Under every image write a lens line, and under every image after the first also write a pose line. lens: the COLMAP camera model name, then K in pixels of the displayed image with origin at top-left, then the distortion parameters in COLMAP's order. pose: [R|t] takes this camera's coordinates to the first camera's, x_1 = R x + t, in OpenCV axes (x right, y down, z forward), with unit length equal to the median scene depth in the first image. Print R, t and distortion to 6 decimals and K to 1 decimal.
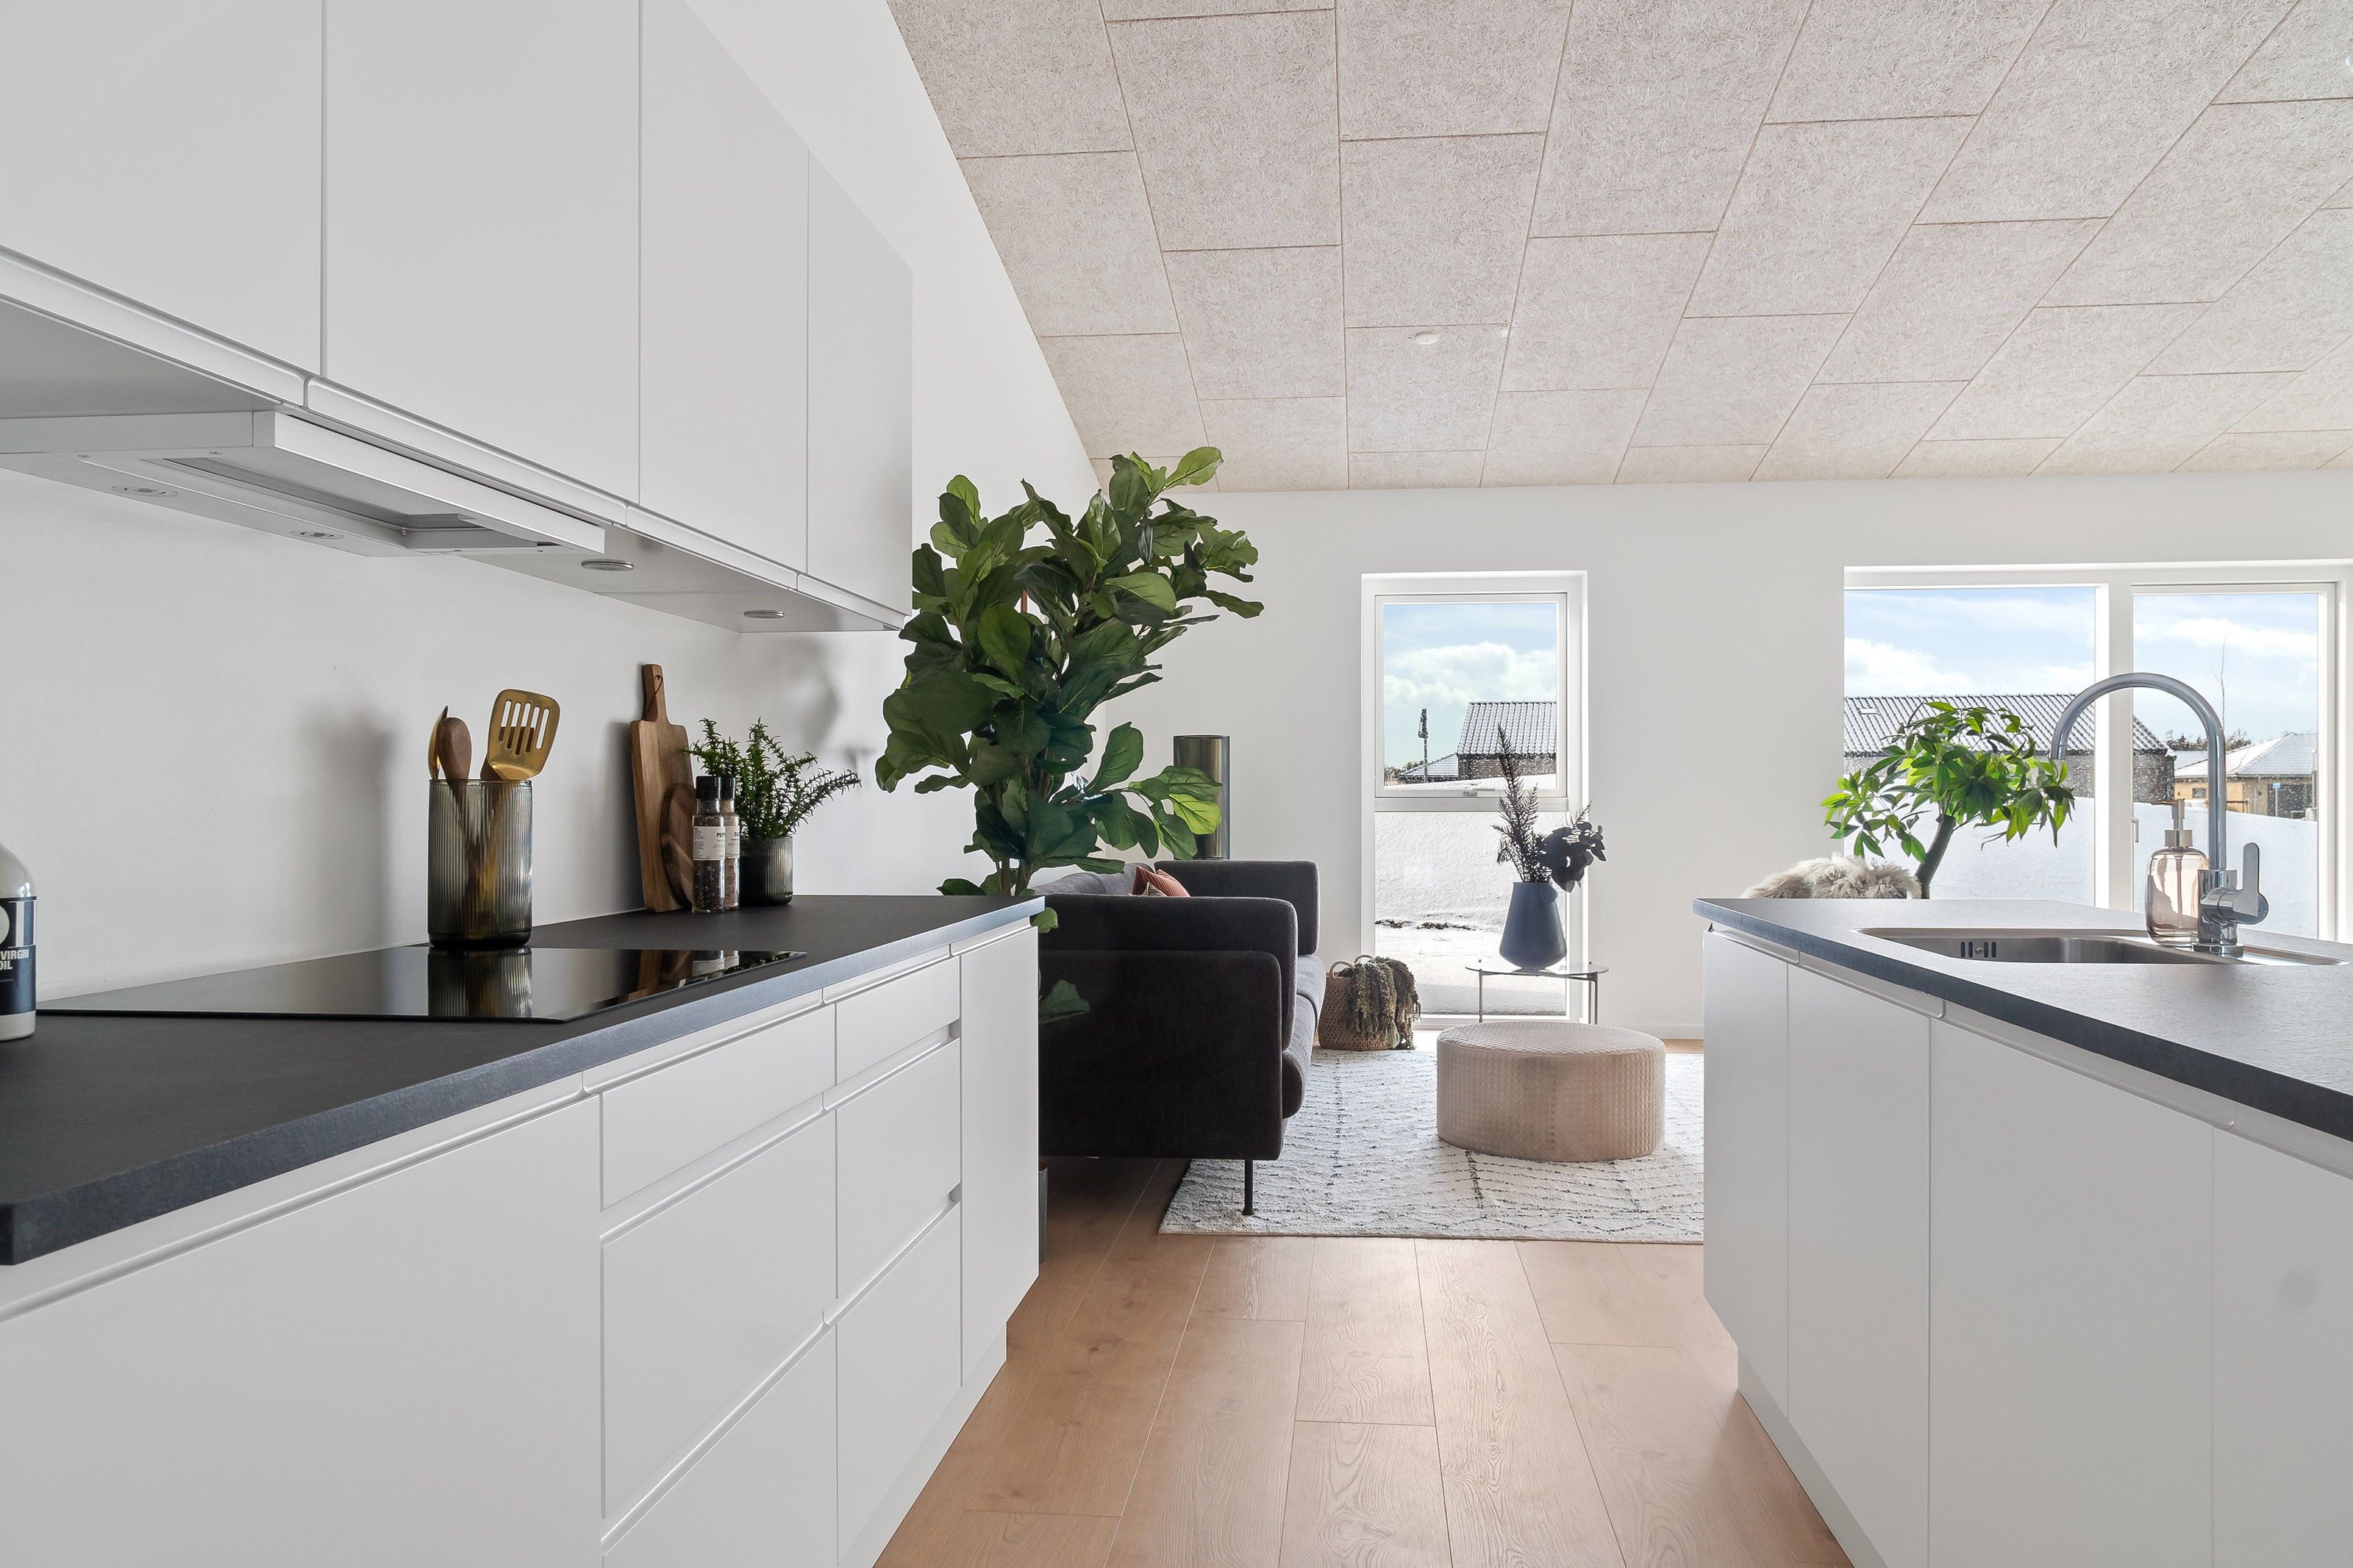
lens RADIAL K [[1607.2, 0, 1182.1], [0, 1607.2, 789.6], [0, 0, 1]] dist [0.001859, 0.001363]
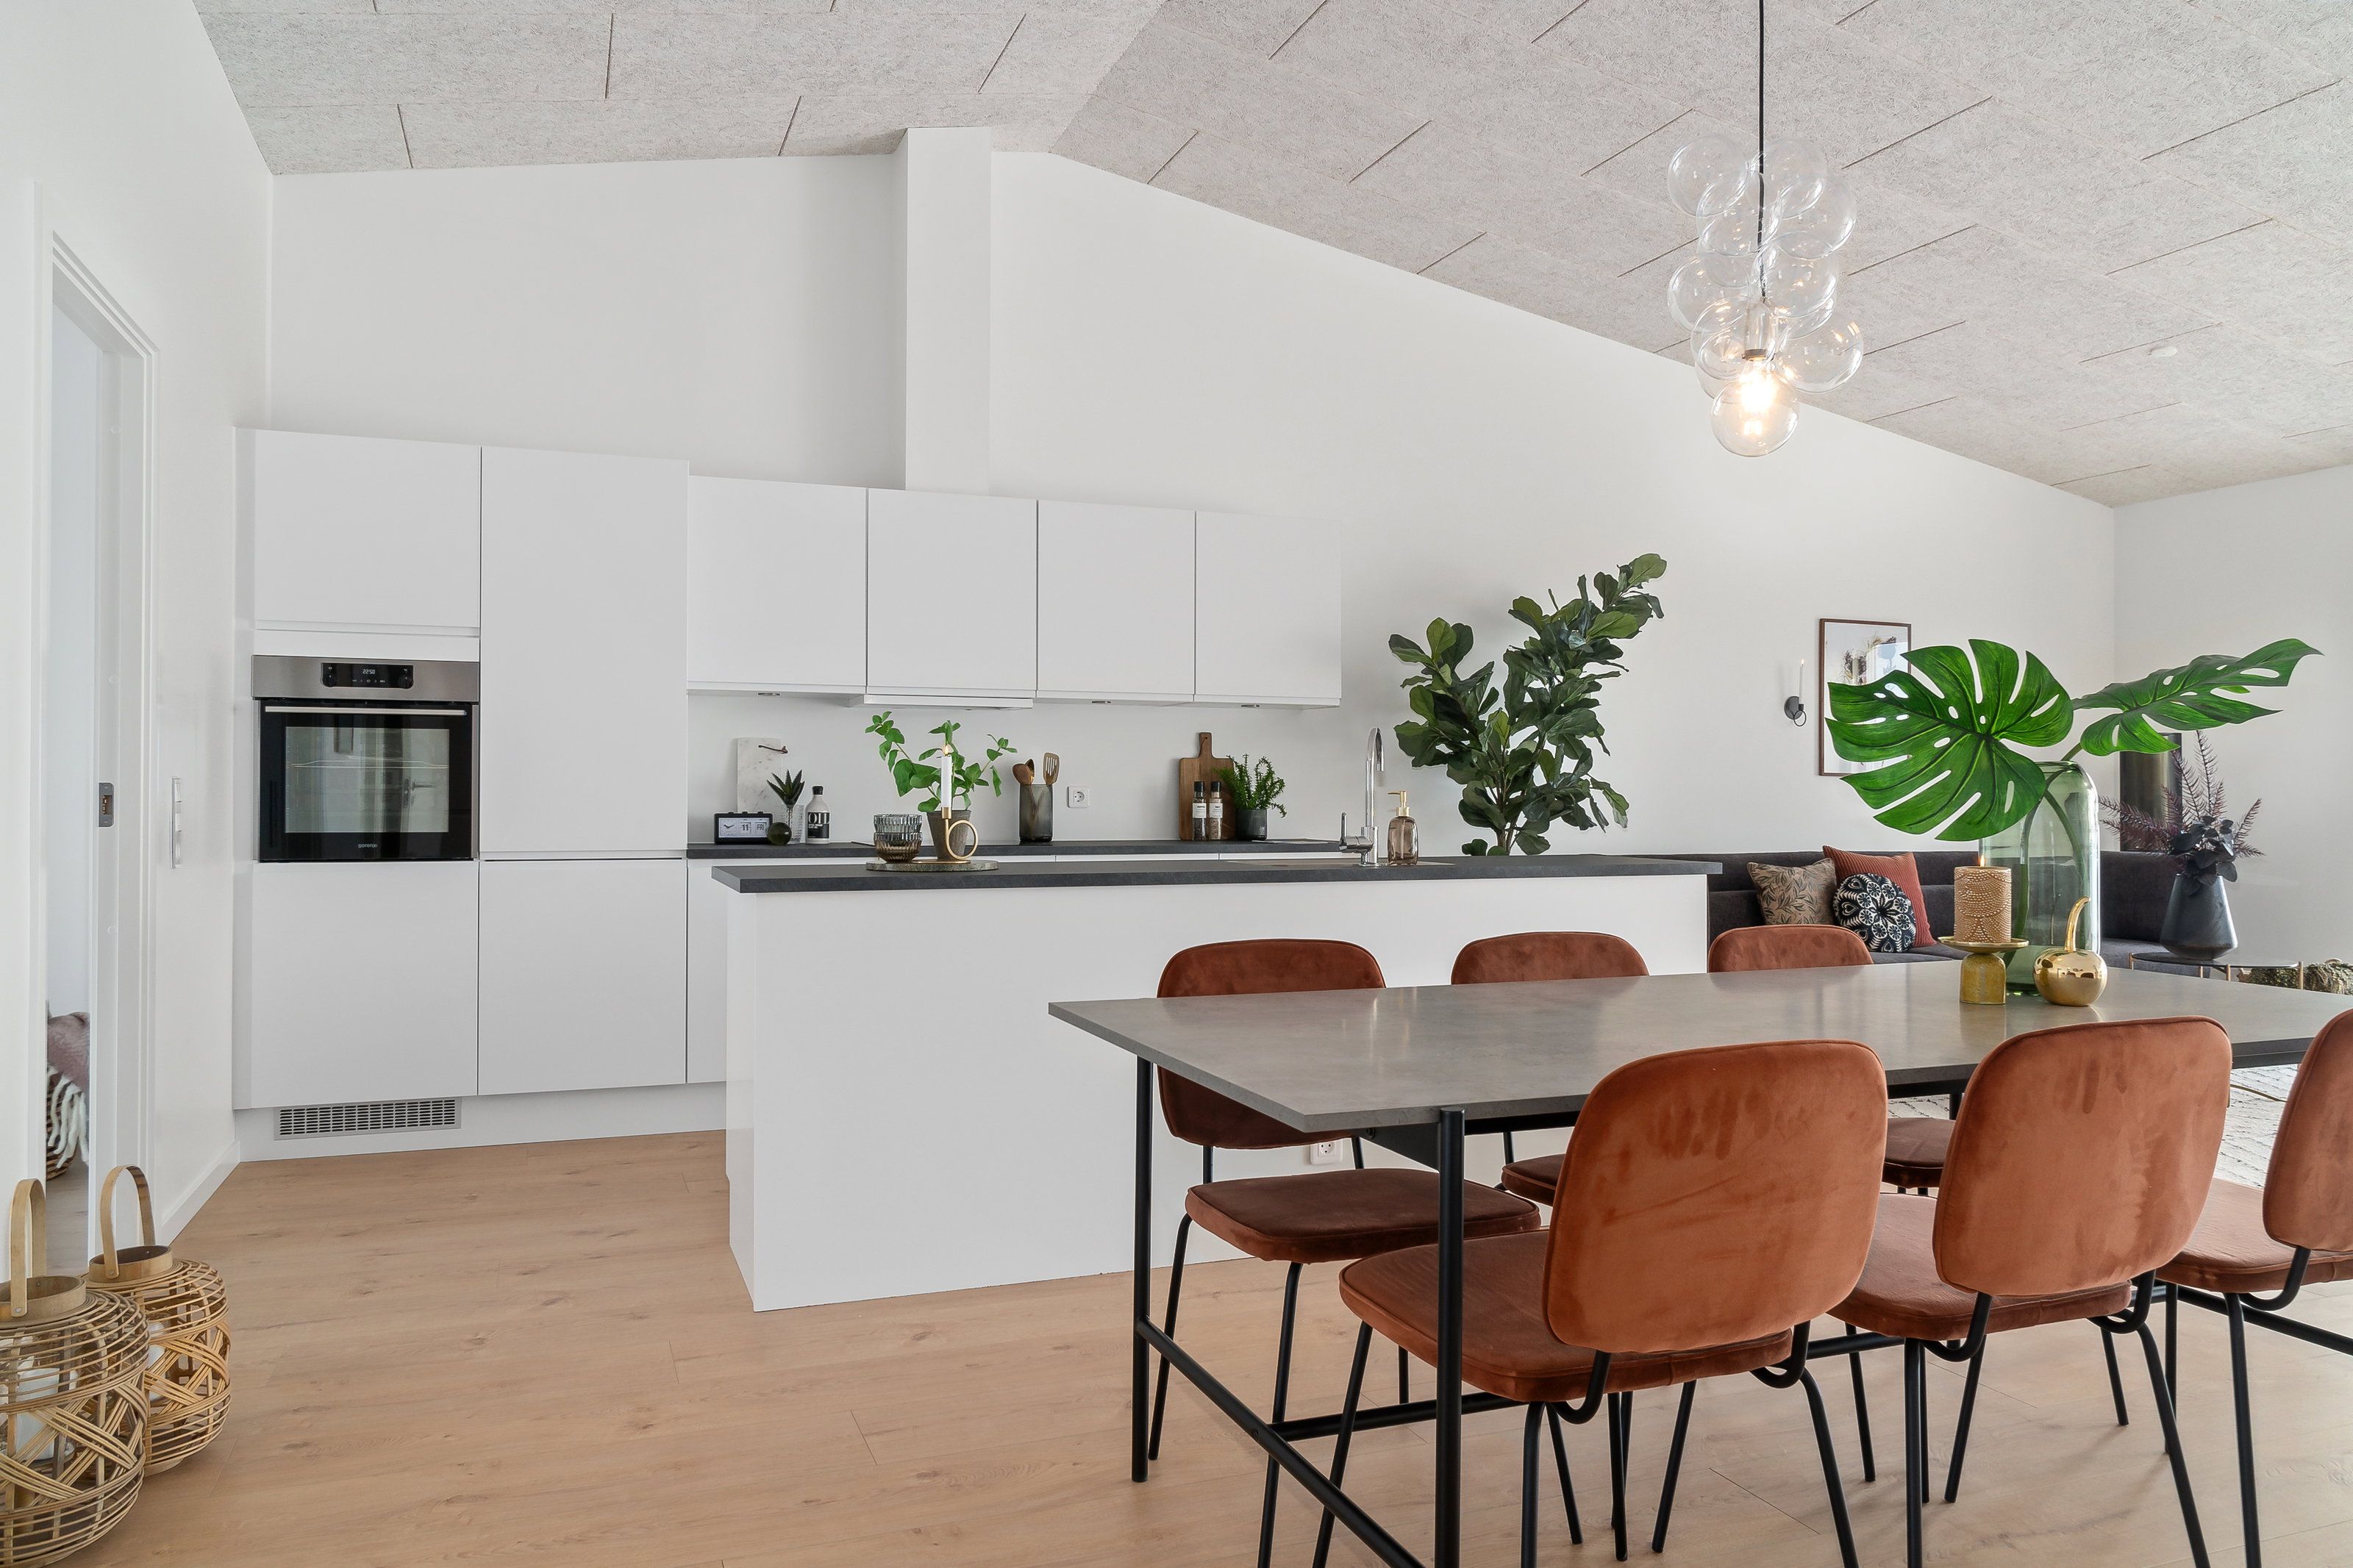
lens RADIAL K [[1607.2, 0, 1183.3], [0, 1607.2, 768.9], [0, 0, 1]] dist [0.001859, 0.001363]
pose [[0.458878, -0.012648, -0.888409, 1.003607], [0.001501, 0.999908, -0.013460, 0.003563], [0.888498, 0.004843, 0.458855, -0.052021]]
